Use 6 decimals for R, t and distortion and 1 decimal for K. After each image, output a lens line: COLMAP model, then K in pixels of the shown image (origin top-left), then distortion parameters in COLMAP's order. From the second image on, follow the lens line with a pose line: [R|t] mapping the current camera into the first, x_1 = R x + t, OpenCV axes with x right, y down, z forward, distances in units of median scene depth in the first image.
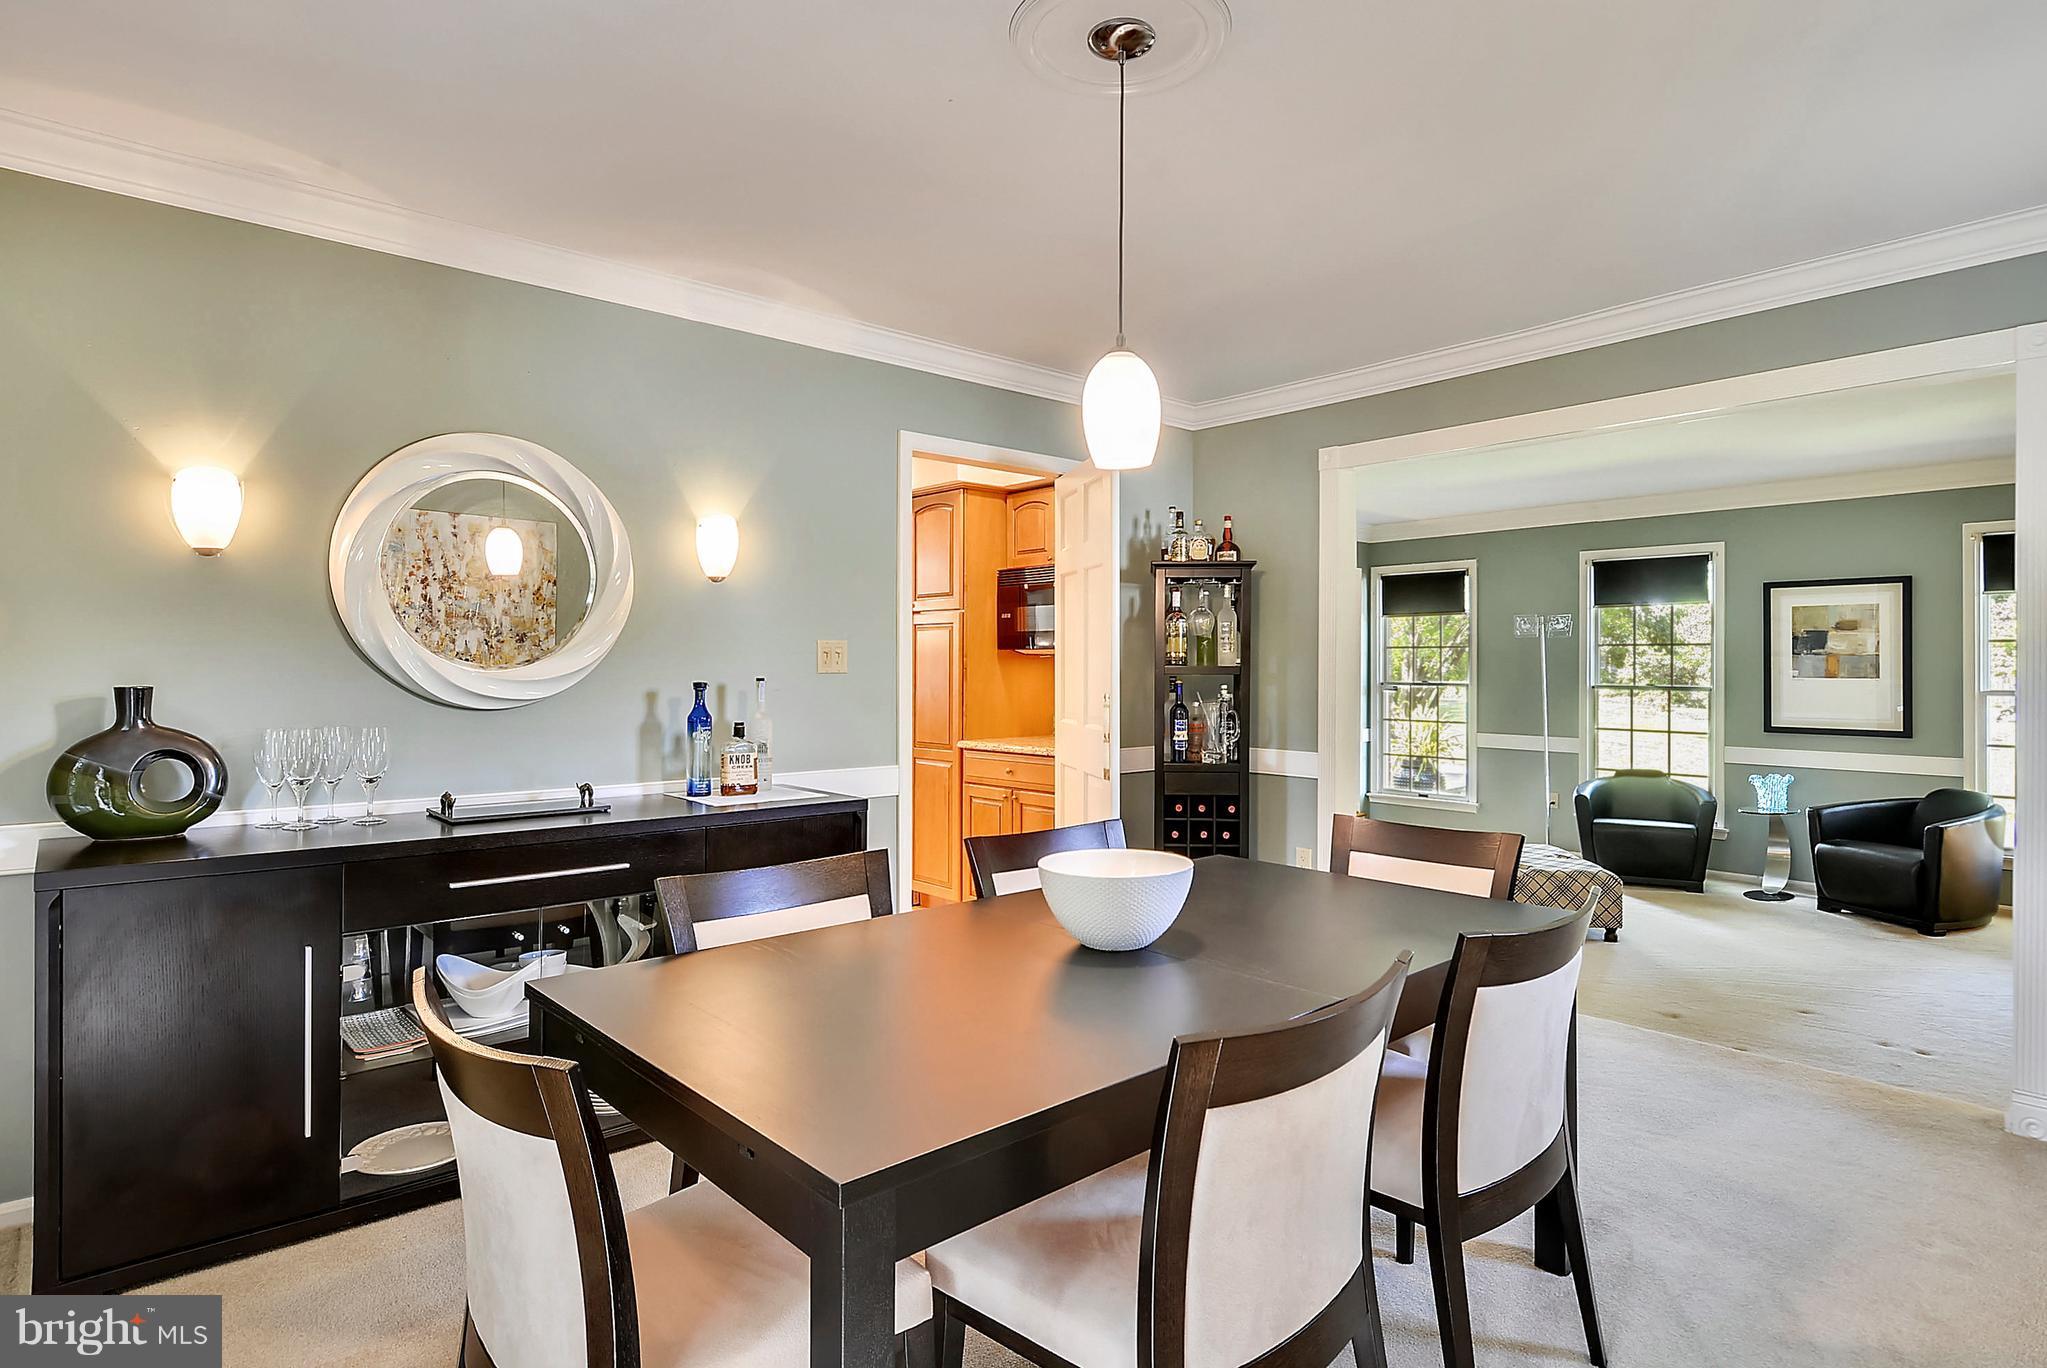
lens RADIAL K [[1105.8, 0, 1015.7], [0, 1105.8, 678.3], [0, 0, 1]] dist [0.005458, -0.000239]
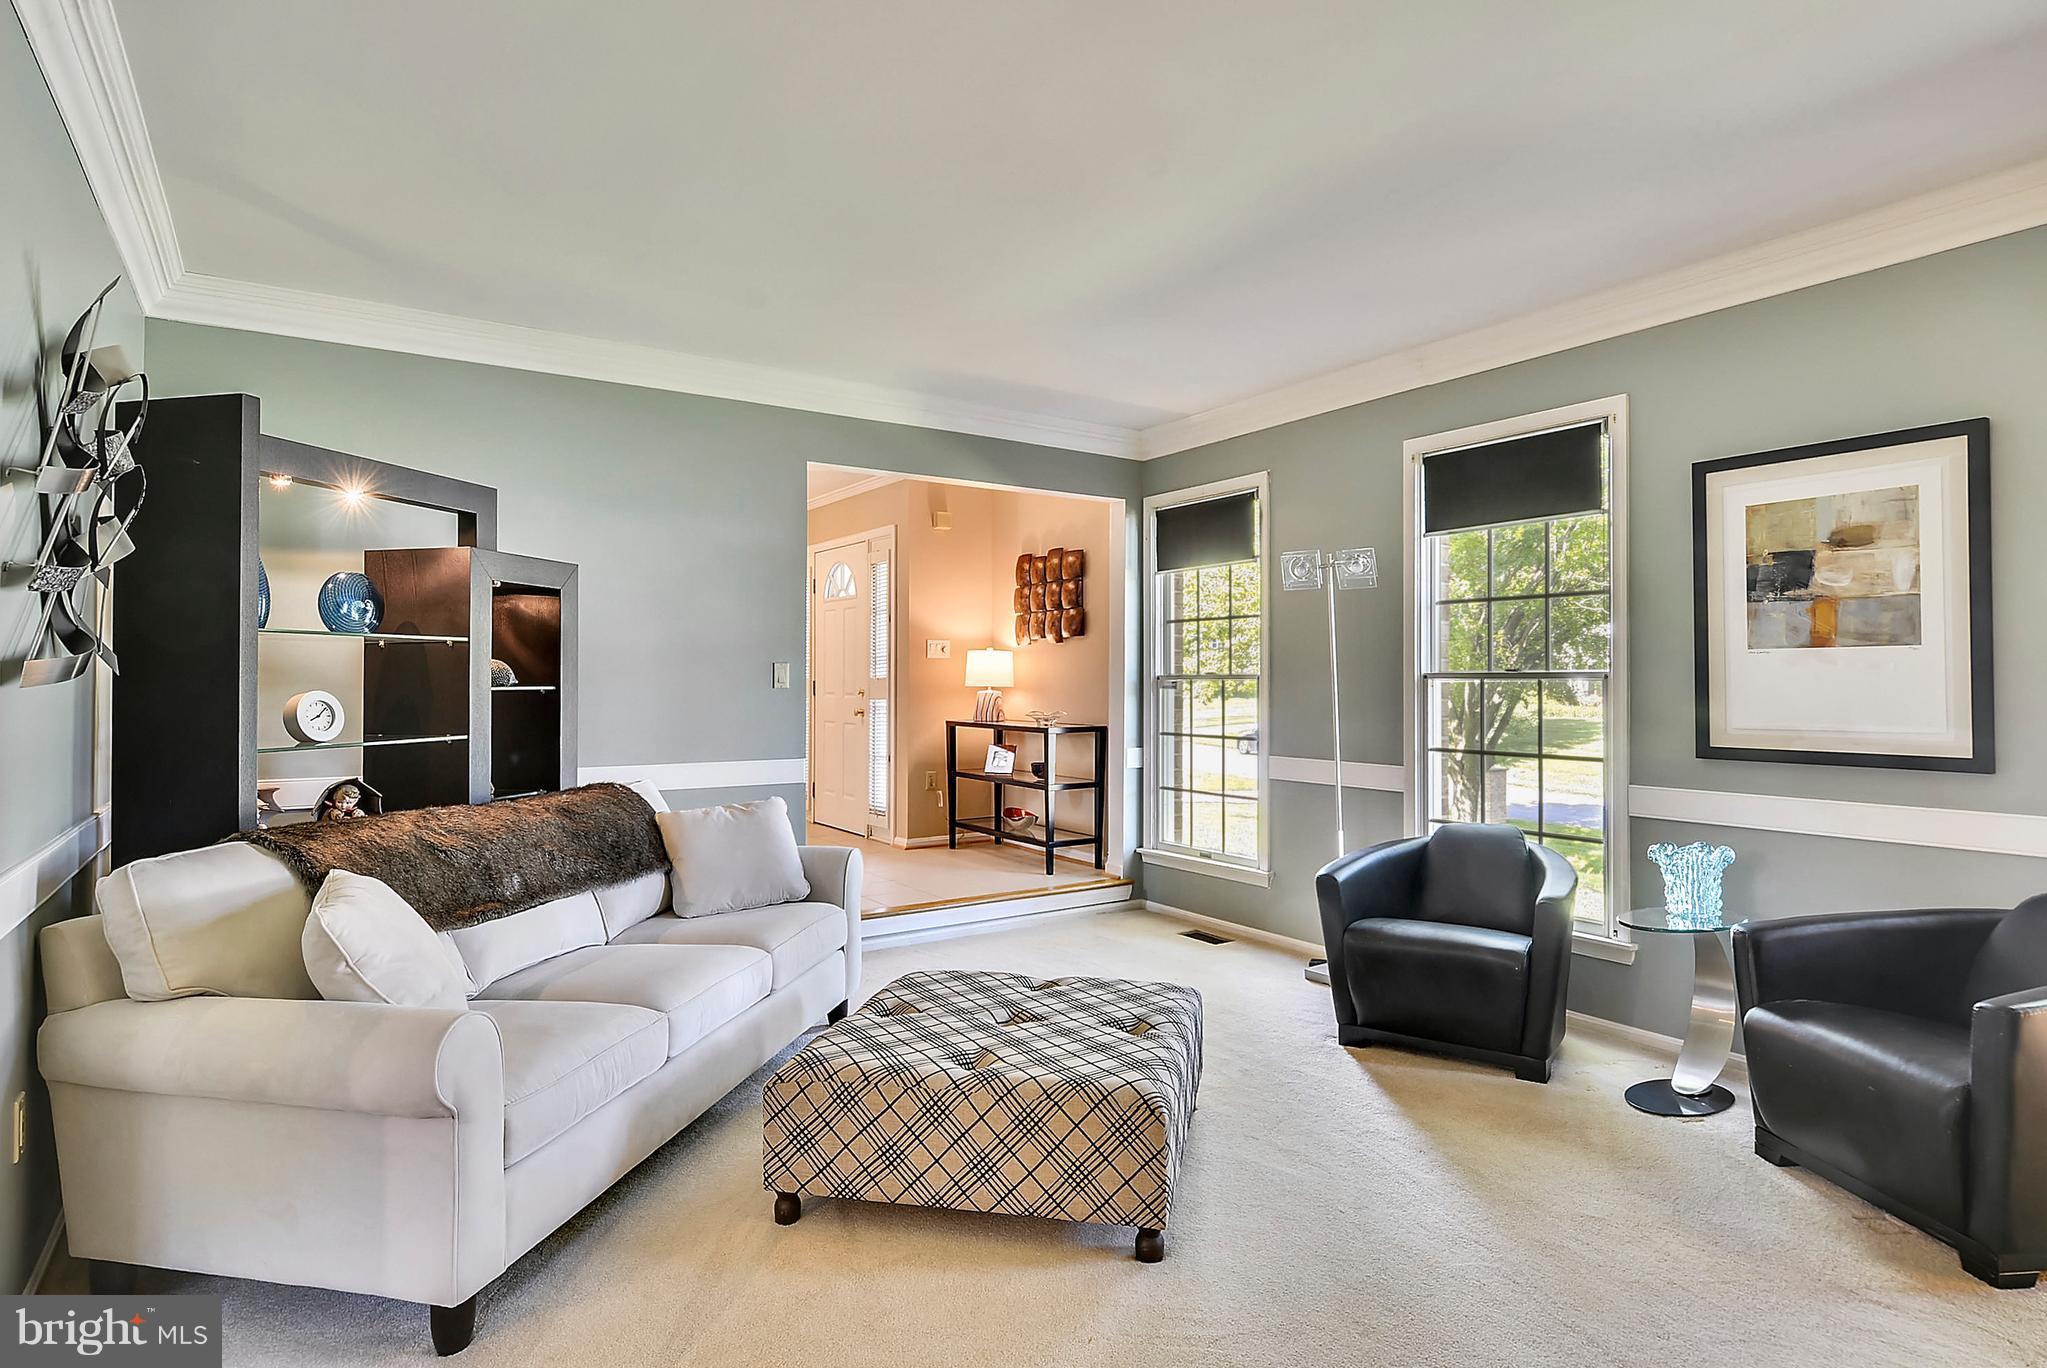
lens RADIAL K [[1105.8, 0, 1032.7], [0, 1105.8, 682.5], [0, 0, 1]] dist [0.005458, -0.000239]
pose [[0.991784, -0.005172, -0.127823, 0.448456], [0.003571, 0.999912, -0.012748, 0.019904], [0.127878, 0.012187, 0.991715, 0.468818]]
